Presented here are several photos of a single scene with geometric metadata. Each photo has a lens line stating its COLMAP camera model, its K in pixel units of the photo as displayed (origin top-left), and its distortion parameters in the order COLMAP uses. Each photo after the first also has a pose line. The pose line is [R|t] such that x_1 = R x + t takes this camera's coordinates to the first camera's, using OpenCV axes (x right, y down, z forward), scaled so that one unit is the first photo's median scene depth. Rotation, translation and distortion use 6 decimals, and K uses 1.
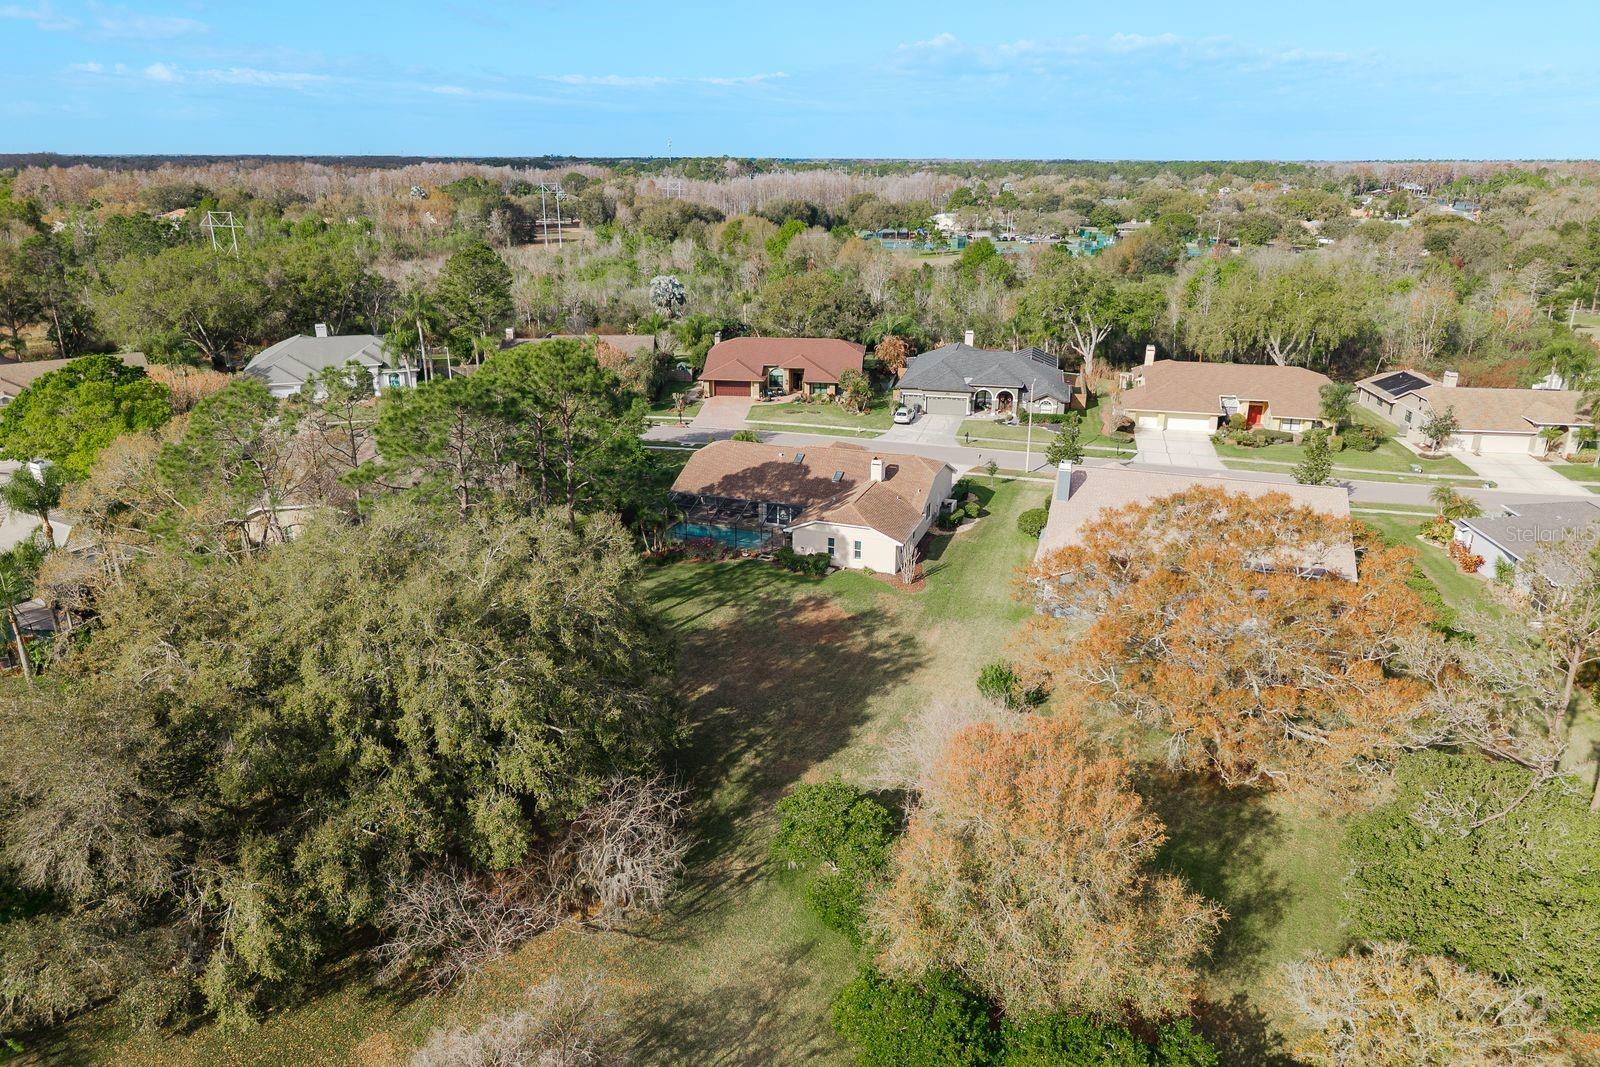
lens RADIAL K [[1062.9, 0, 800.0], [0, 1062.9, 533.5], [0, 0, 1]] dist [0.011040, -0.003836]
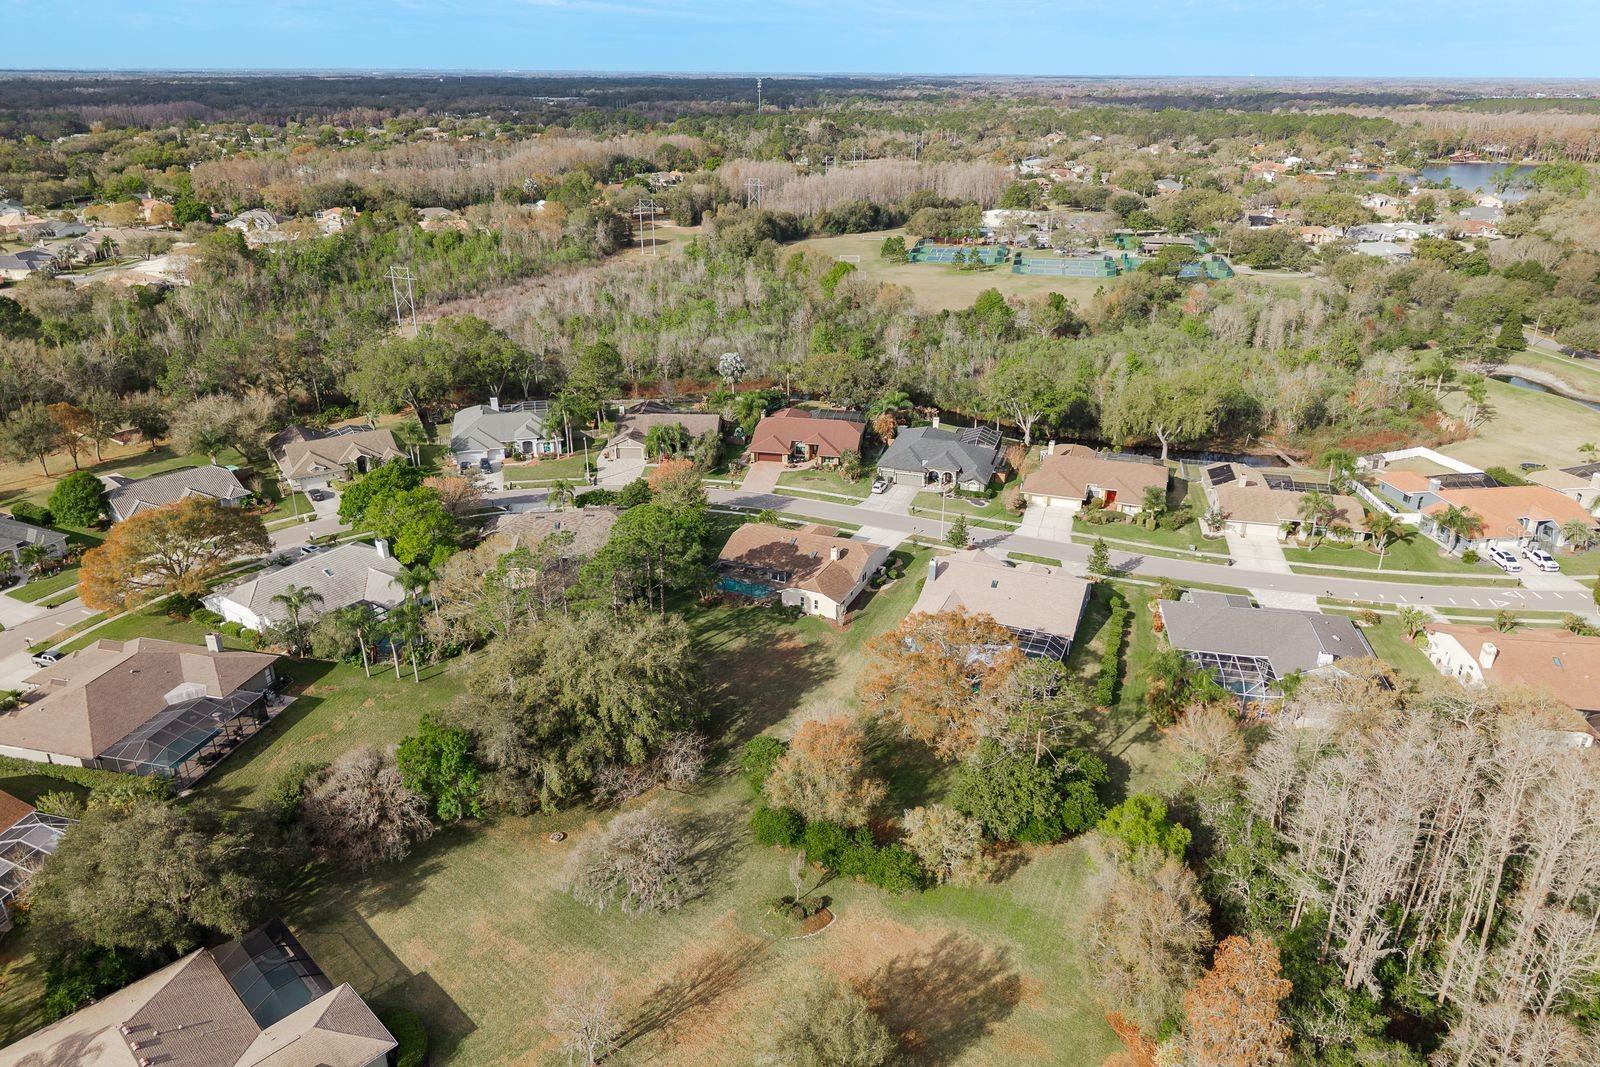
lens RADIAL K [[1051.4, 0, 800.0], [0, 1051.4, 533.5], [0, 0, 1]] dist [0.045902, -0.000406]
pose [[0.996566, 0.033963, -0.075520, 0.157625], [-0.028431, 0.996915, 0.073156, -0.236359], [0.077771, -0.070757, 0.994457, -0.785742]]
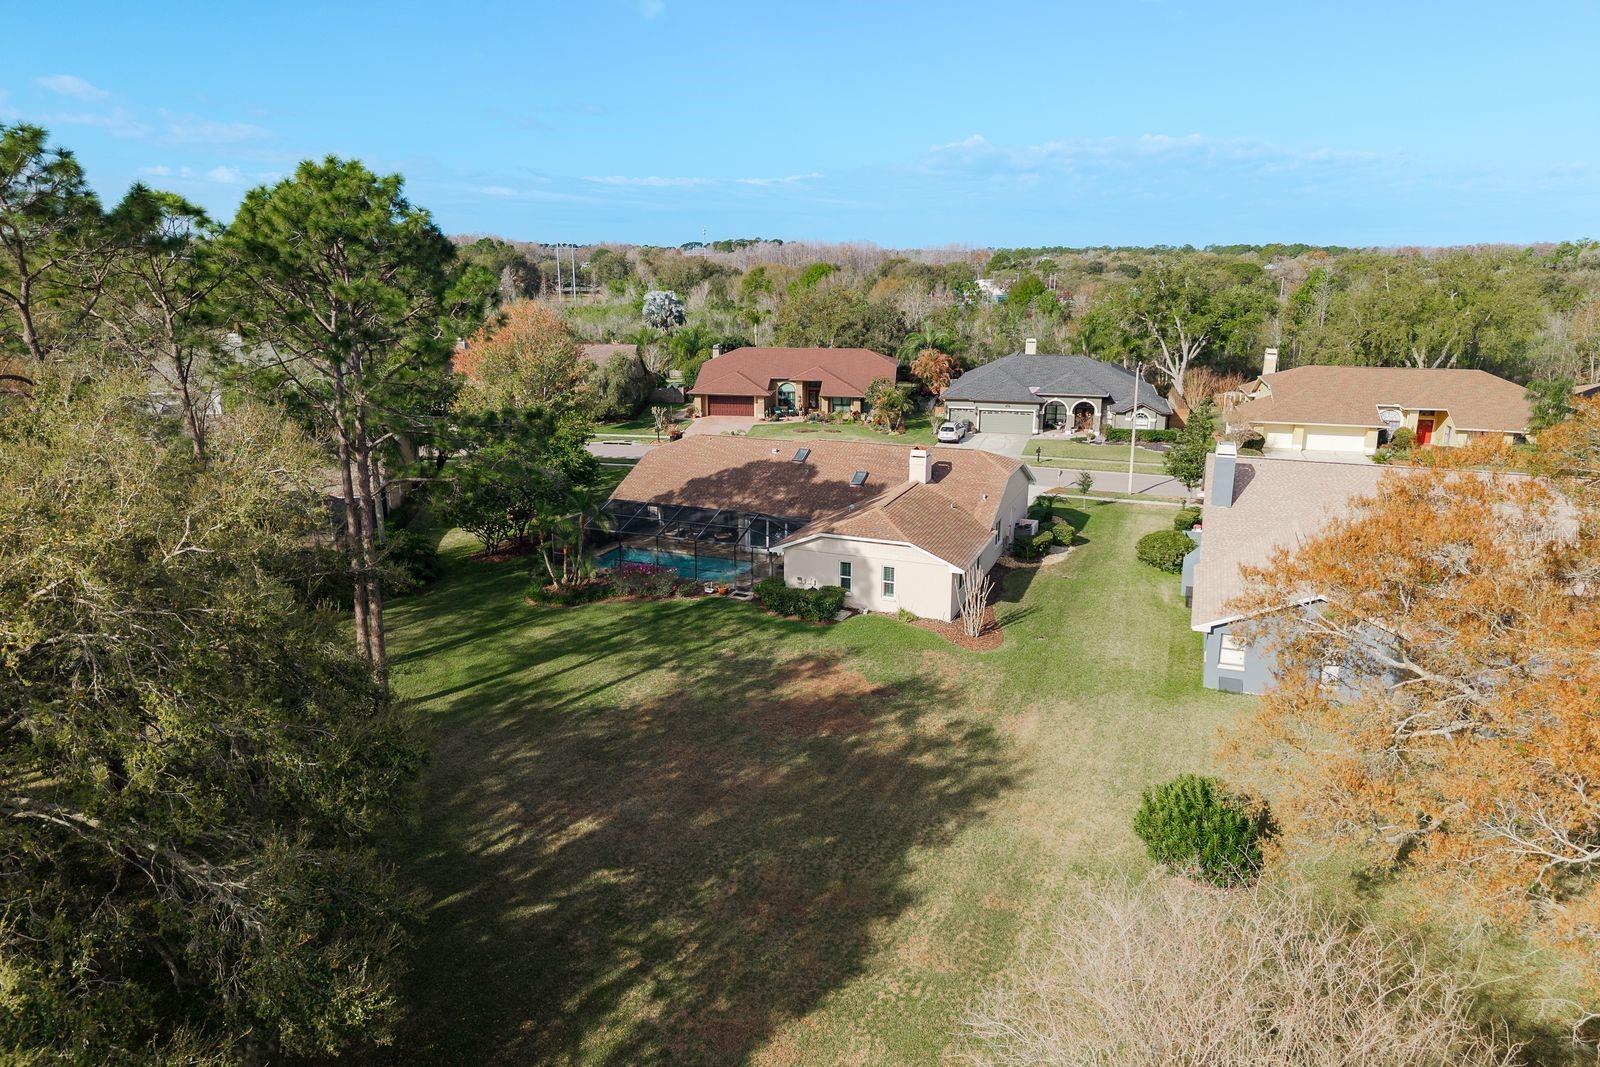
lens RADIAL K [[1062.9, 0, 800.0], [0, 1062.9, 533.5], [0, 0, 1]] dist [0.011040, -0.003836]
pose [[0.999510, 0.006249, -0.030684, 0.021640], [-0.008773, 0.996524, -0.082844, 0.038568], [0.030060, 0.083073, 0.996090, 0.384049]]
